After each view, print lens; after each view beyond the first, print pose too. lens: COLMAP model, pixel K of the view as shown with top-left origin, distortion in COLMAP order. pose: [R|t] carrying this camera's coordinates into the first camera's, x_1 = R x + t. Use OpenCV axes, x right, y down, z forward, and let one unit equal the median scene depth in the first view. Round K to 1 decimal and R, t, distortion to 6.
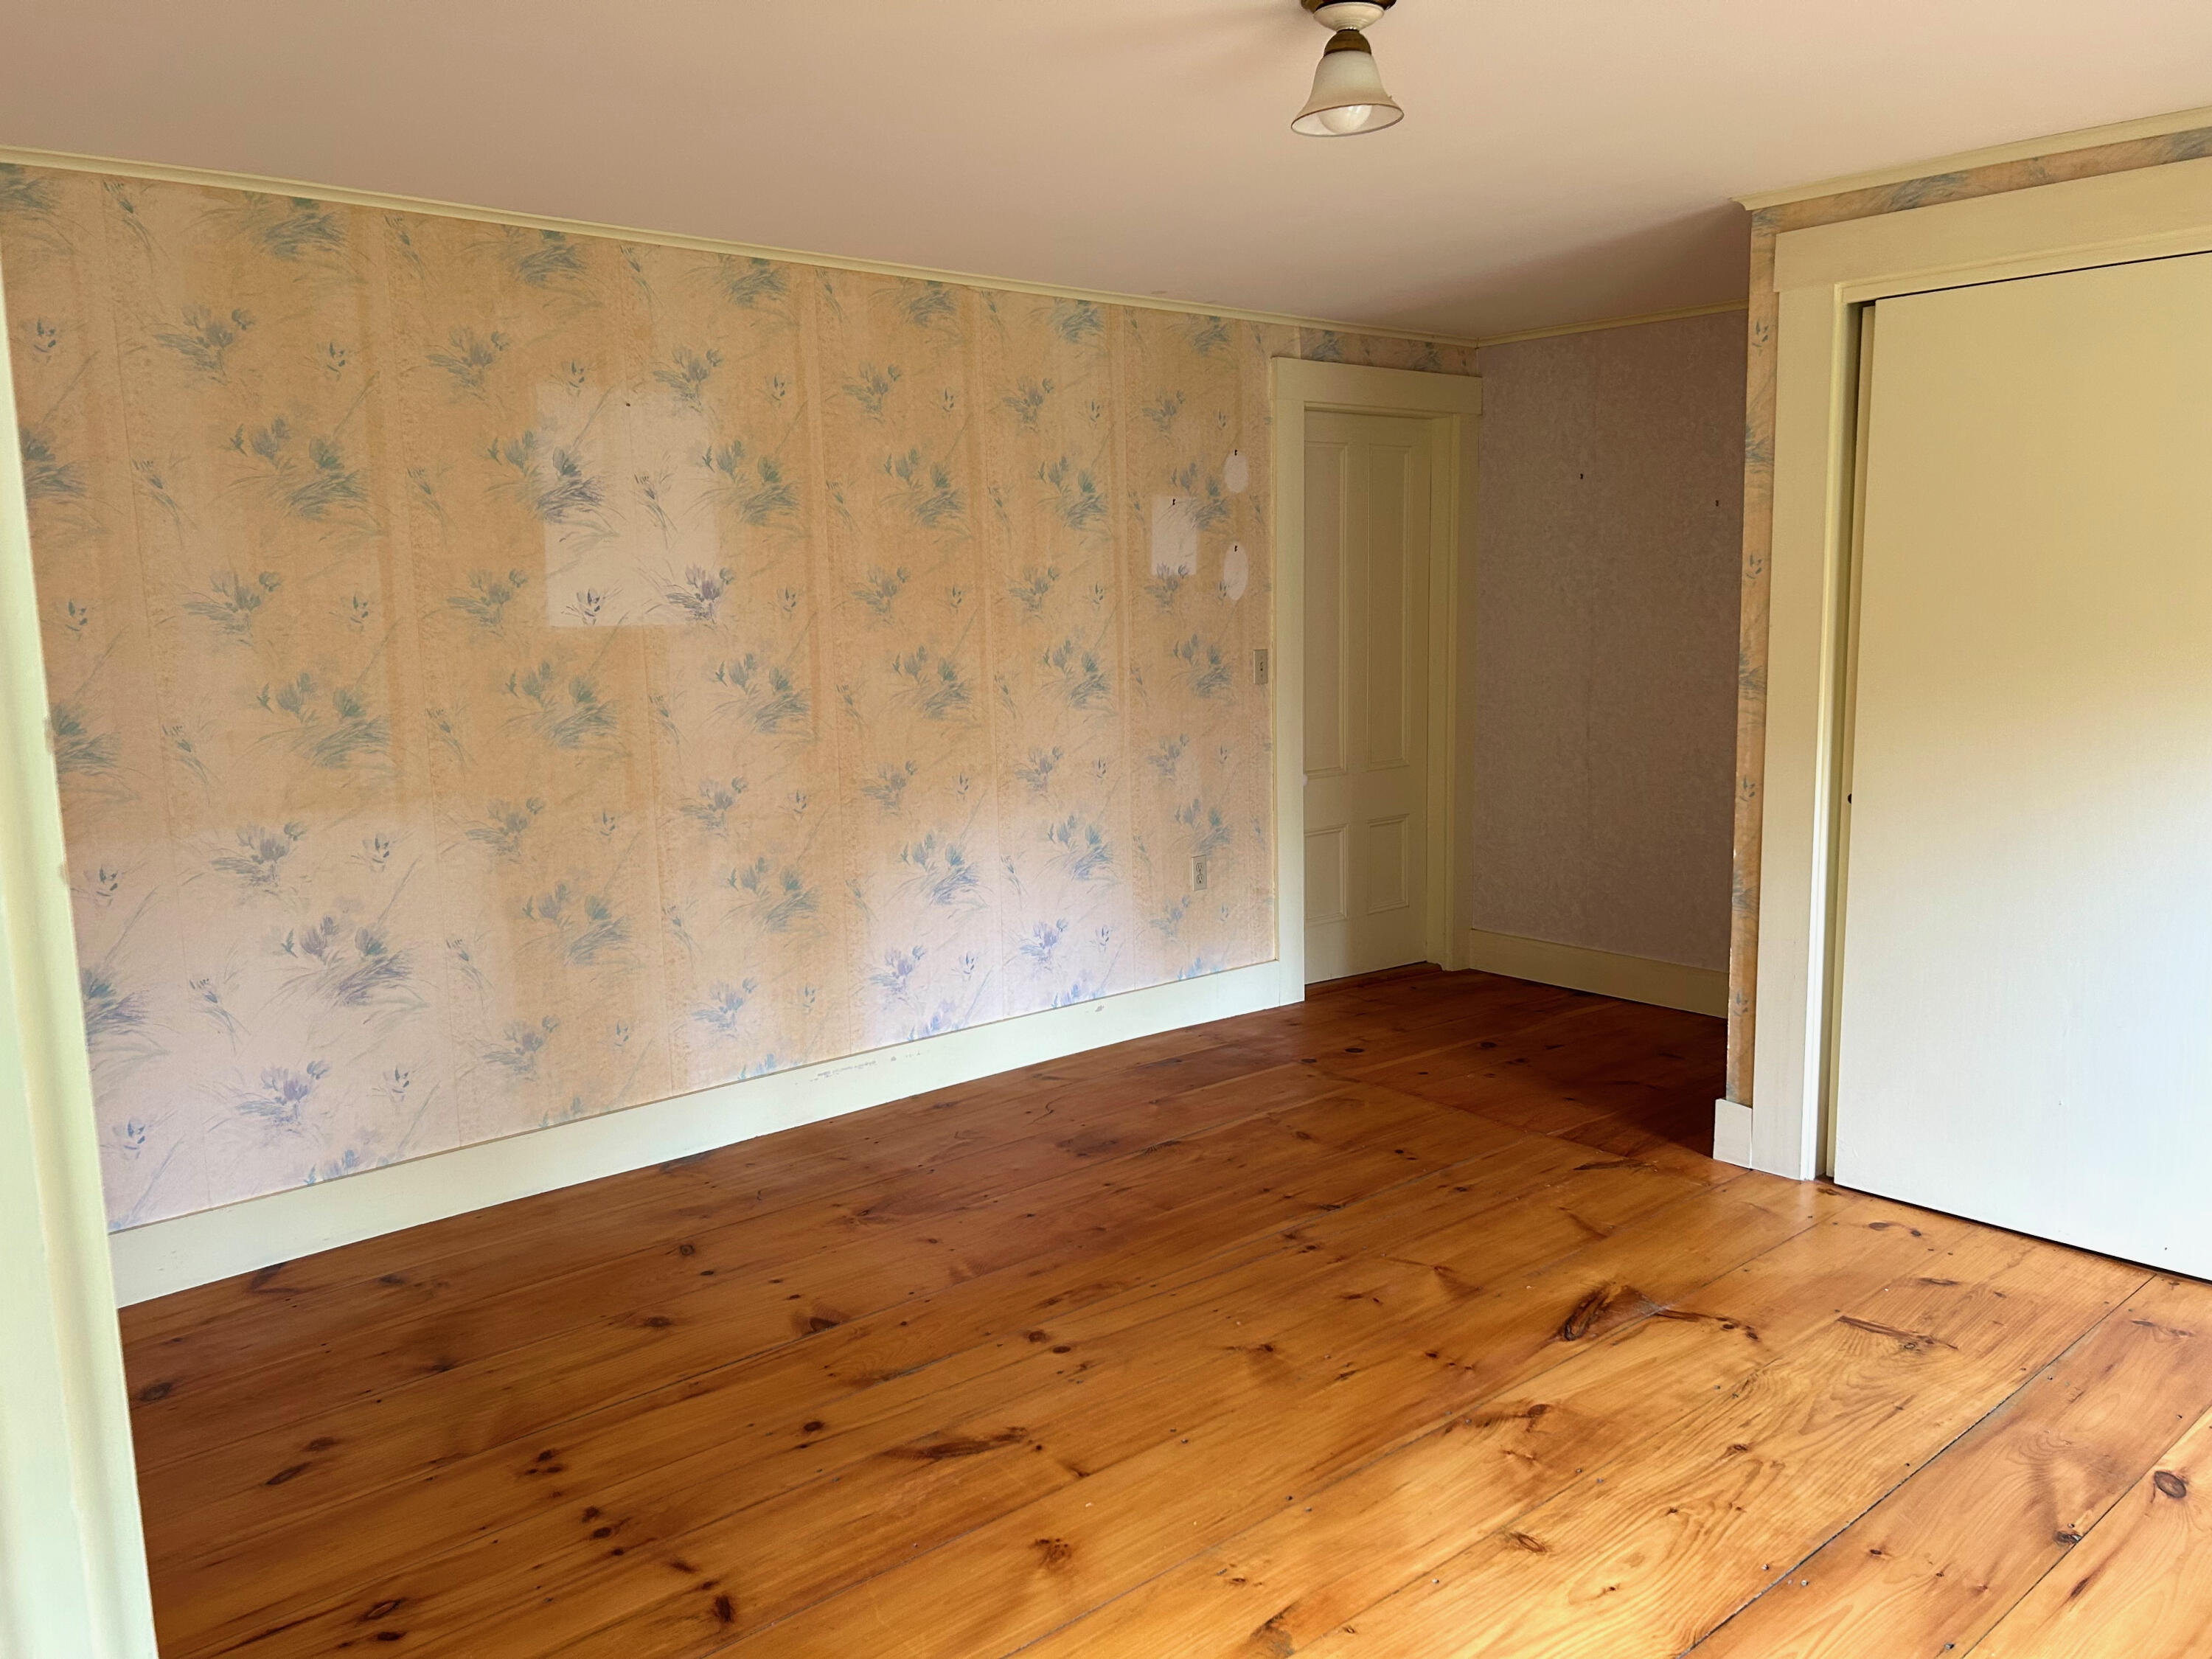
lens RADIAL K [[1661.6, 0, 1106.0], [0, 1661.6, 829.5], [0, 0, 1]] dist [0.004149, -0.001476]
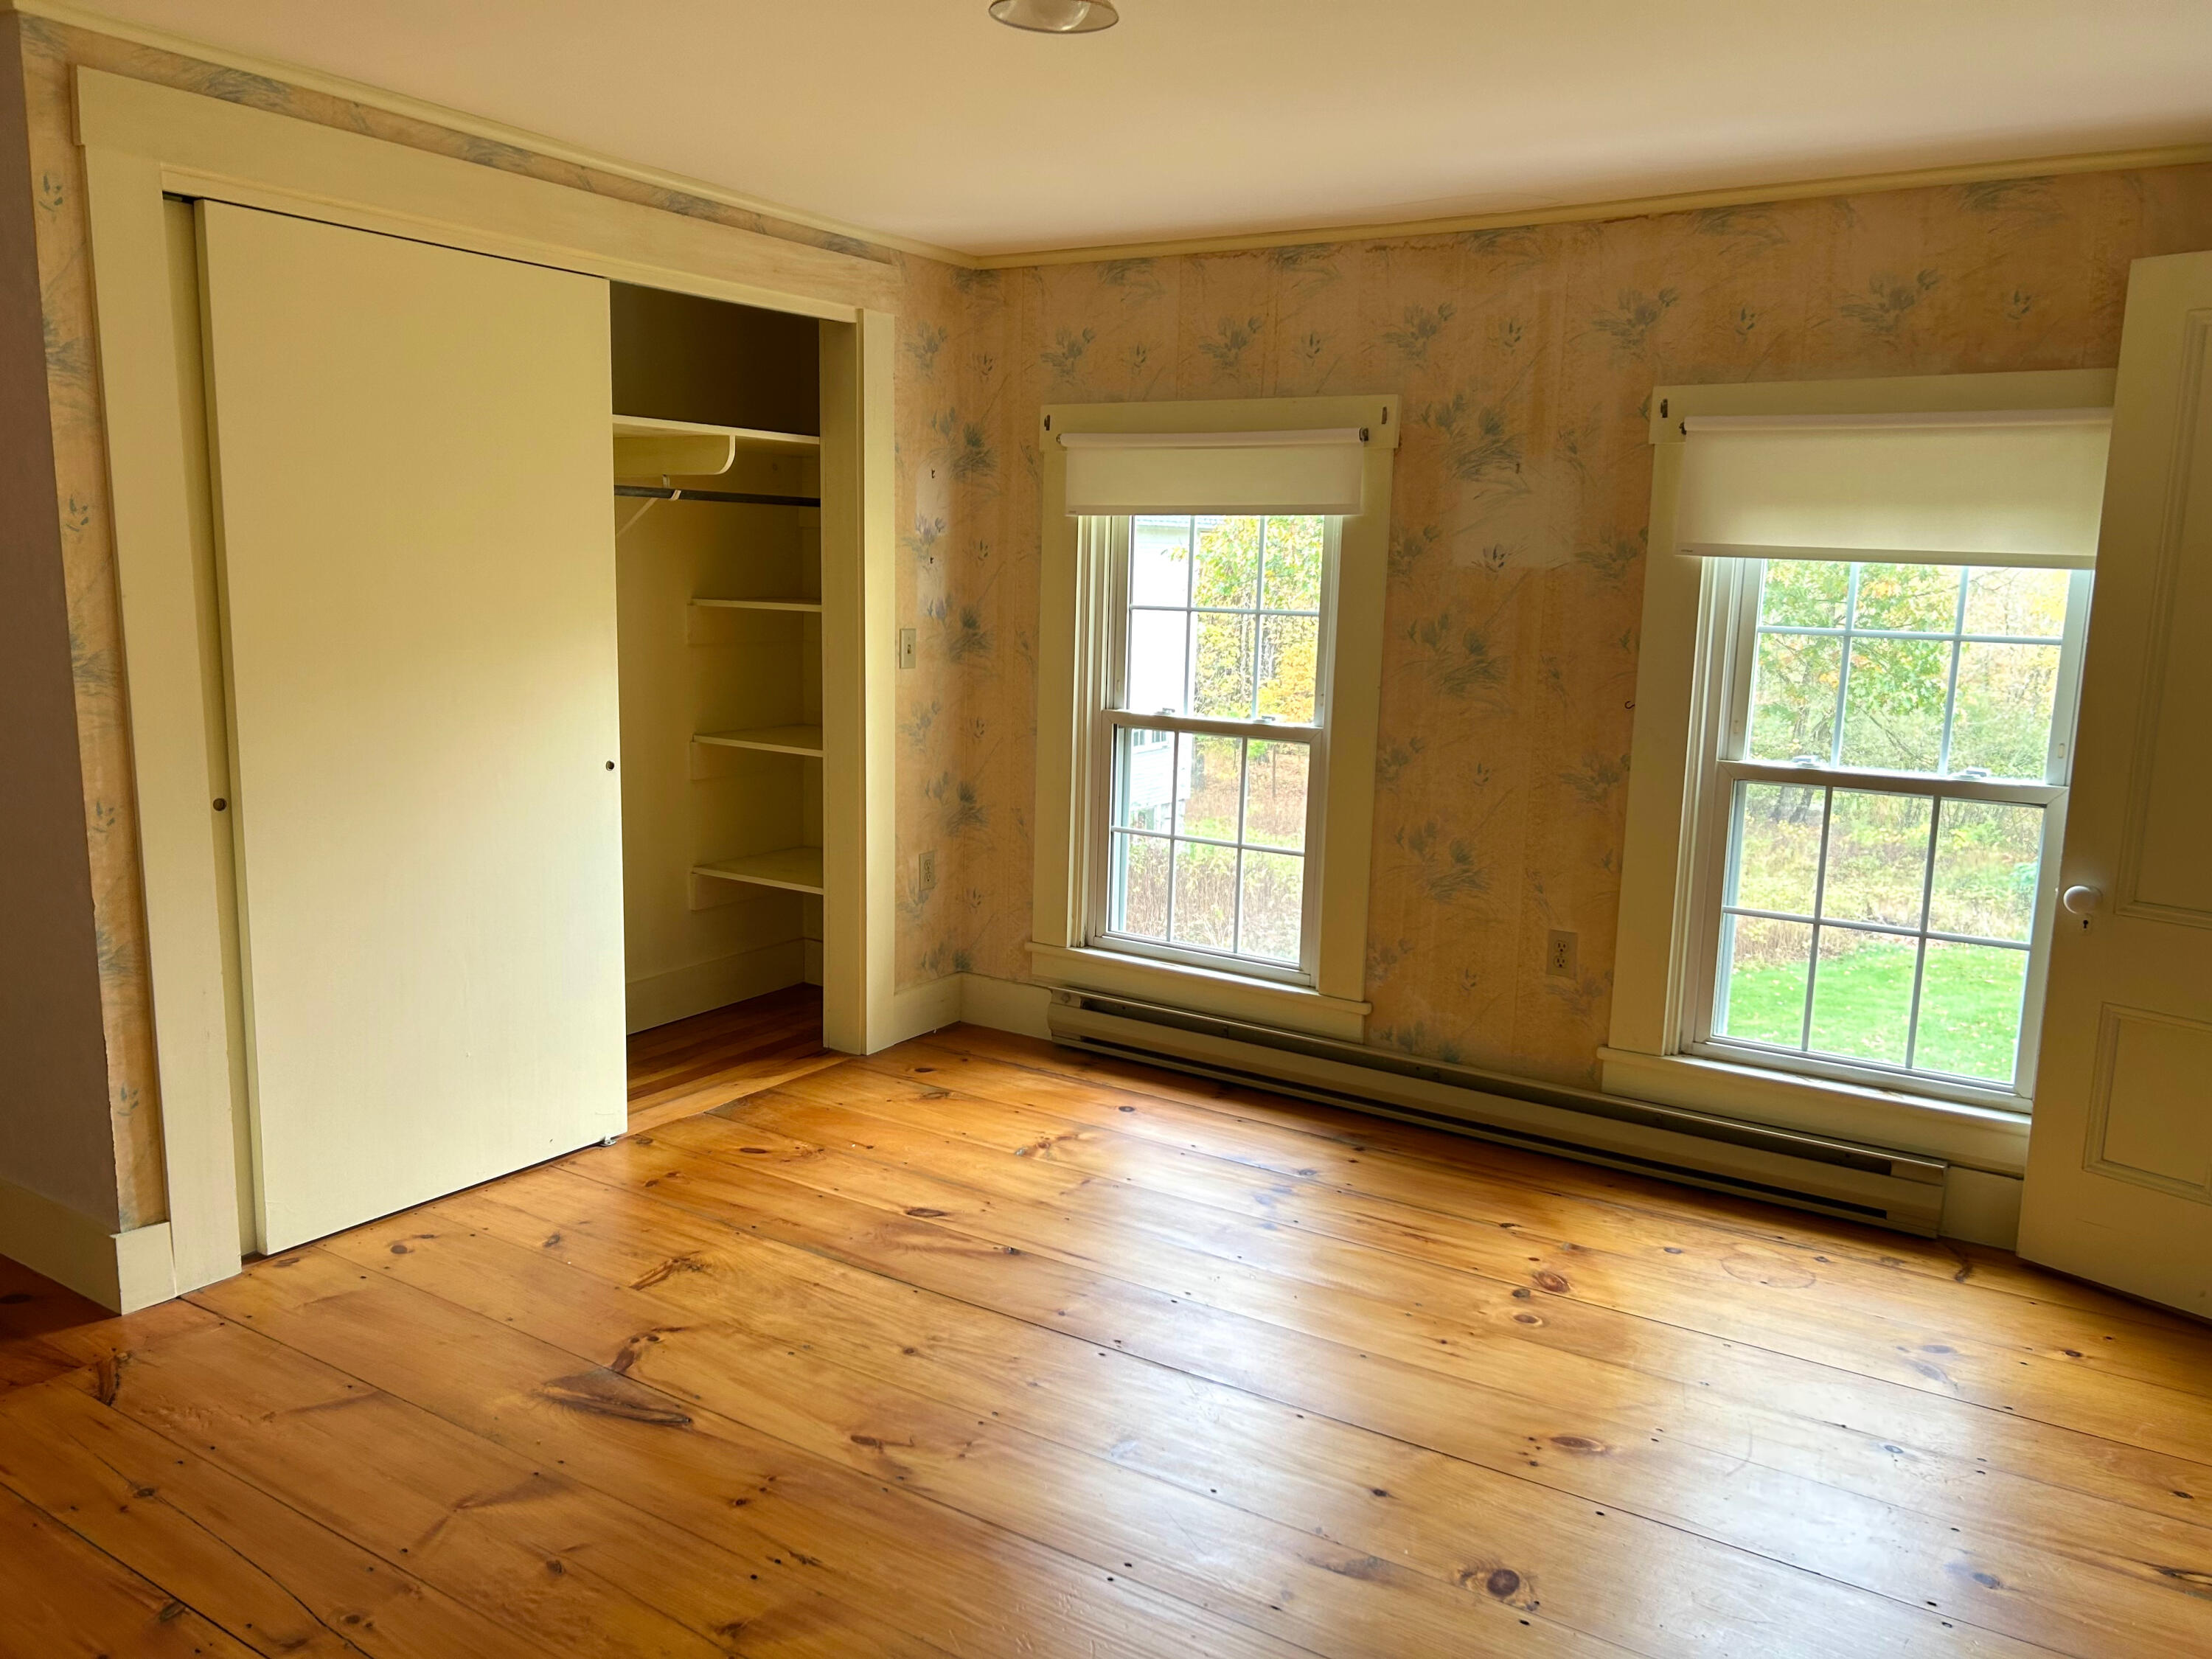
lens RADIAL K [[1647.6, 0, 1106.6], [0, 1647.6, 854.7], [0, 0, 1]] dist [0.003497, -0.045487]
pose [[-0.287983, -0.153625, 0.945233, -0.497568], [0.110835, 0.975068, 0.192242, -0.111809], [-0.951200, 0.160127, -0.263776, 0.872297]]
